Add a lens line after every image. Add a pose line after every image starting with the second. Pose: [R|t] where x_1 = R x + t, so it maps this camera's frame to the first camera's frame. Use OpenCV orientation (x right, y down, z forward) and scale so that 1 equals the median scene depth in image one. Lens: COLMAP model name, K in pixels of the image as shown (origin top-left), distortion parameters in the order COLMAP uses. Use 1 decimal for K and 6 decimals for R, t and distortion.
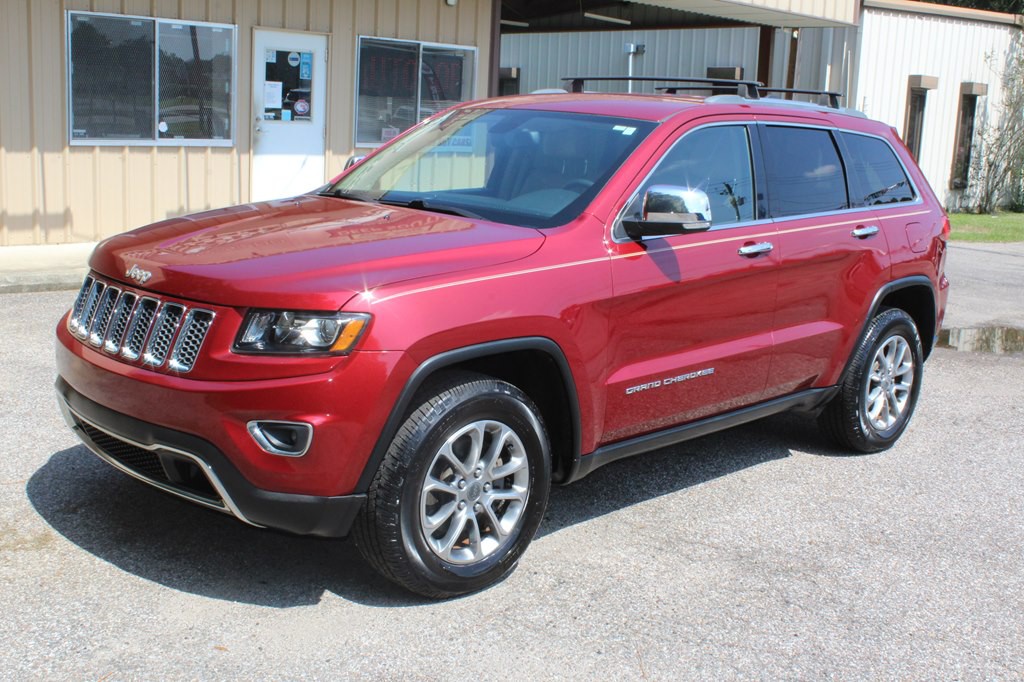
lens RADIAL K [[1168.6, 0, 512.0], [0, 1168.6, 341.0], [0, 0, 1]] dist [-0.078639, 0.029338]
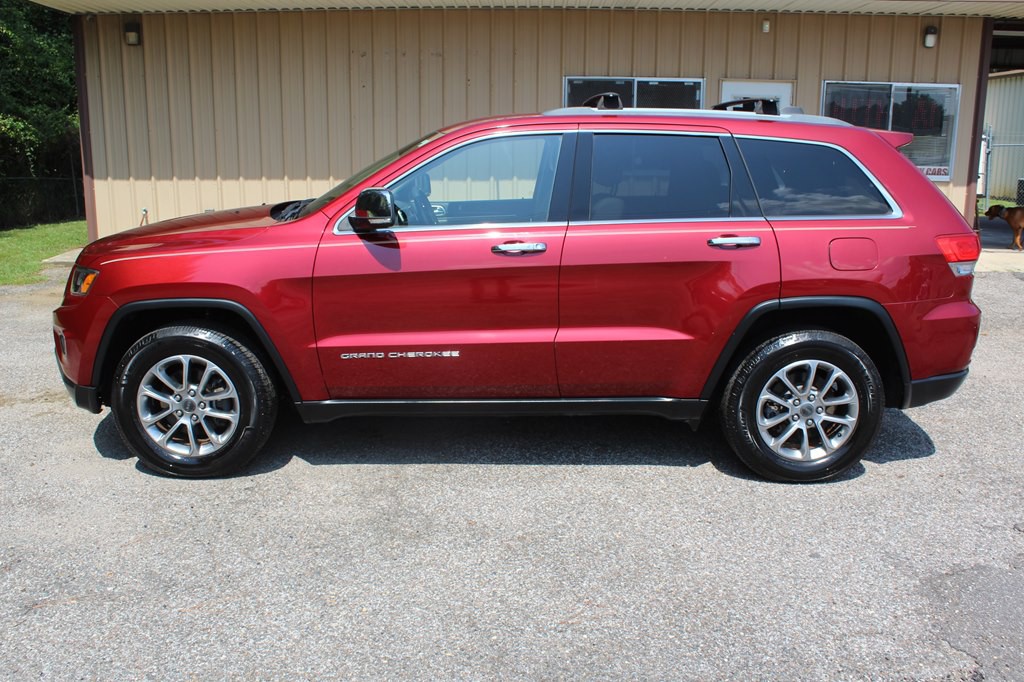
lens RADIAL K [[948.4, 0, 512.0], [0, 948.4, 341.0], [0, 0, 1]] dist [-0.153556, 0.151949]
pose [[0.711665, 0.105359, -0.694573, 0.739942], [-0.108617, 0.993303, 0.039383, -0.025048], [0.694071, 0.047416, 0.718343, 0.337024]]
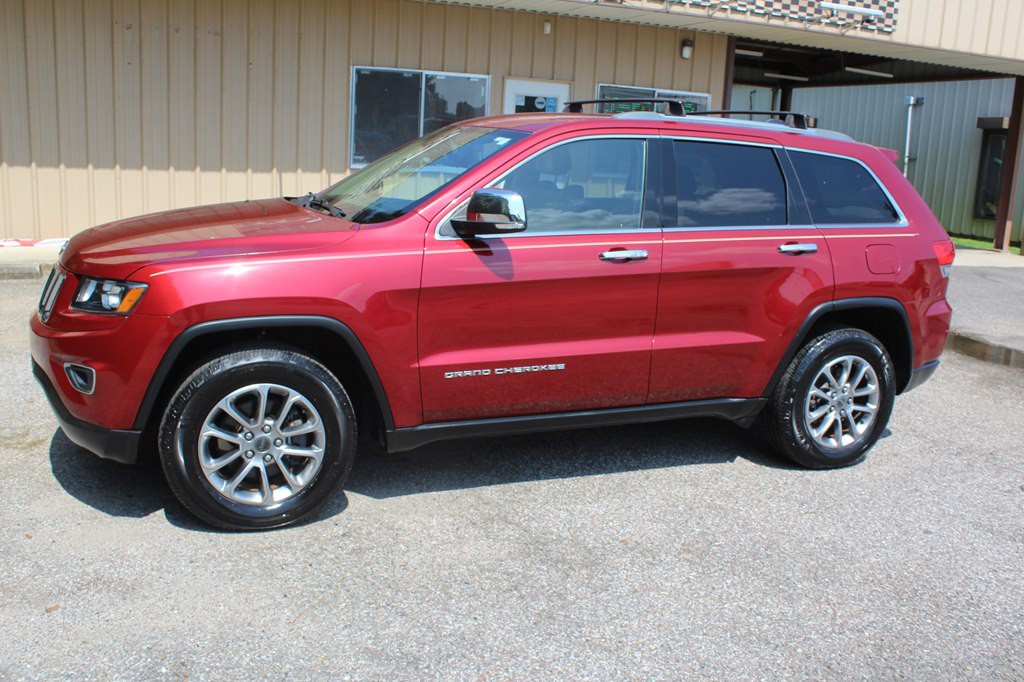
lens RADIAL K [[948.4, 0, 512.0], [0, 948.4, 341.0], [0, 0, 1]] dist [-0.153556, 0.151949]
pose [[0.926545, 0.079234, -0.367746, 0.391543], [-0.080286, 0.996694, 0.012463, -0.004253], [0.367517, 0.017978, 0.929843, 0.158862]]
